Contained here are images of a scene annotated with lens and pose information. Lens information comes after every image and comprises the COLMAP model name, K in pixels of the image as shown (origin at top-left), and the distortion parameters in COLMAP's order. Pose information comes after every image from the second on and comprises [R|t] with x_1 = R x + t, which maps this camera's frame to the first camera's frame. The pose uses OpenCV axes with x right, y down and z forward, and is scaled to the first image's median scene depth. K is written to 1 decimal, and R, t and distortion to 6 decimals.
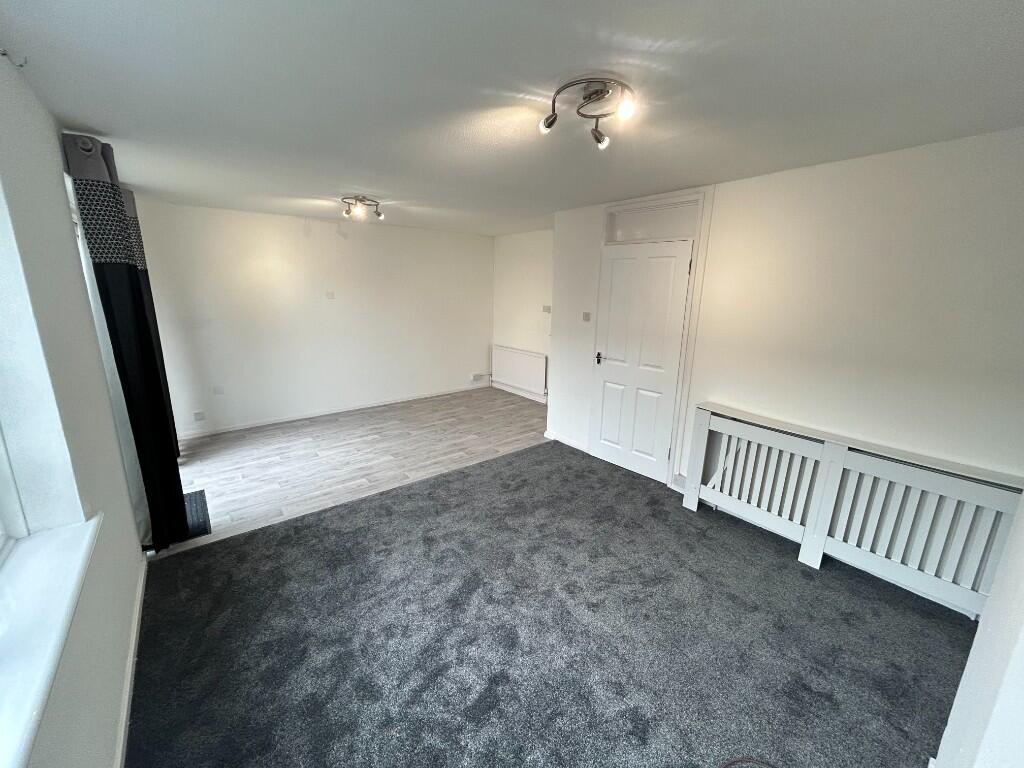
lens RADIAL K [[412.0, 0, 512.0], [0, 412.0, 384.0], [0, 0, 1]] dist [-0.000023, 0.000001]
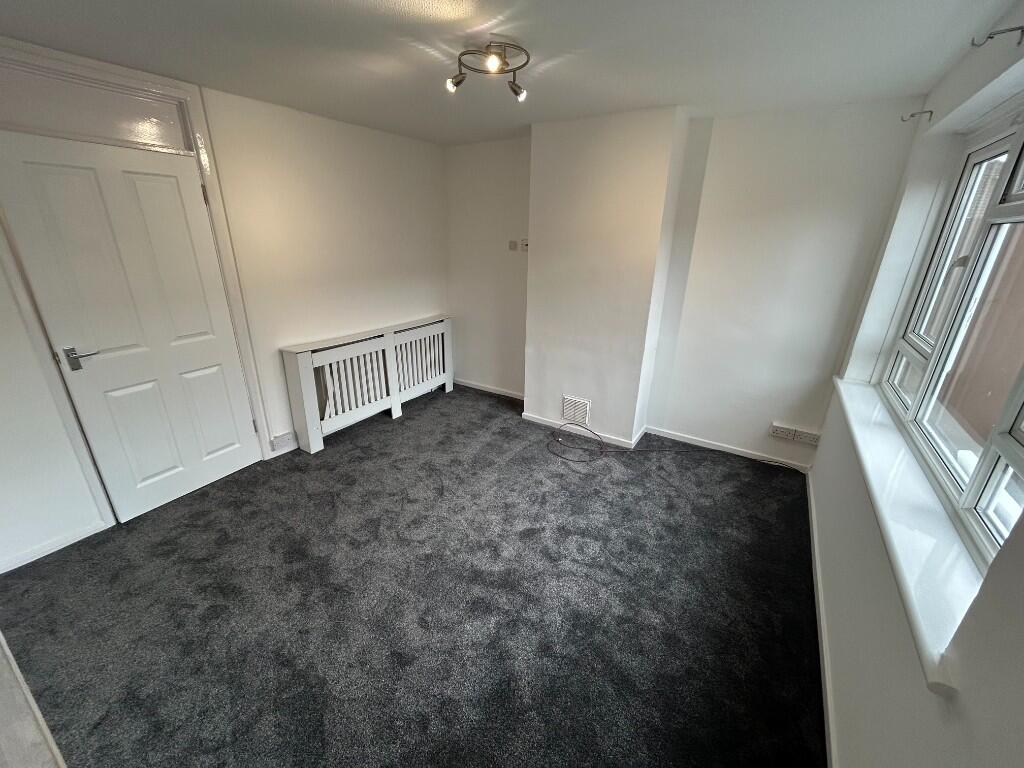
lens RADIAL K [[412.0, 0, 512.0], [0, 412.0, 384.0], [0, 0, 1]] dist [-0.000023, 0.000001]
pose [[-0.322920, -0.359580, 0.875457, -0.585066], [0.192271, 0.880799, 0.432695, -0.201281], [-0.926690, 0.308050, -0.215292, 0.768306]]
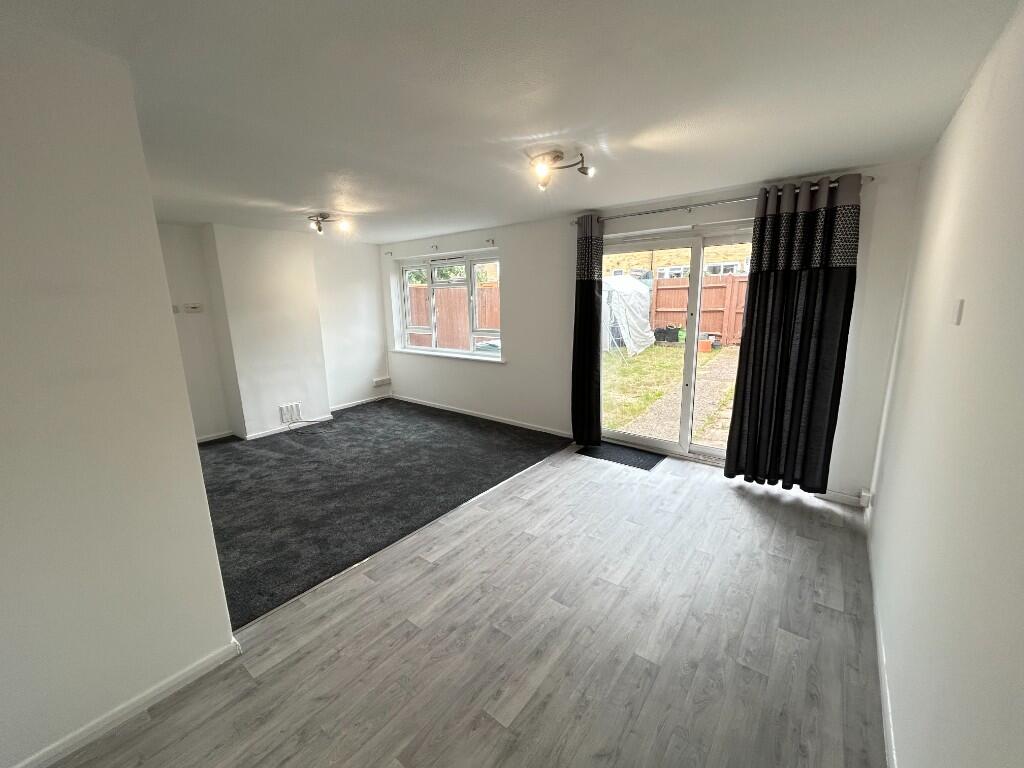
lens RADIAL K [[412.0, 0, 512.0], [0, 412.0, 384.0], [0, 0, 1]] dist [-0.000023, 0.000001]
pose [[-0.974603, 0.044468, -0.219481, -0.163393], [-0.052012, 0.908336, 0.414995, -0.460306], [0.217817, 0.415871, -0.882954, 2.037430]]
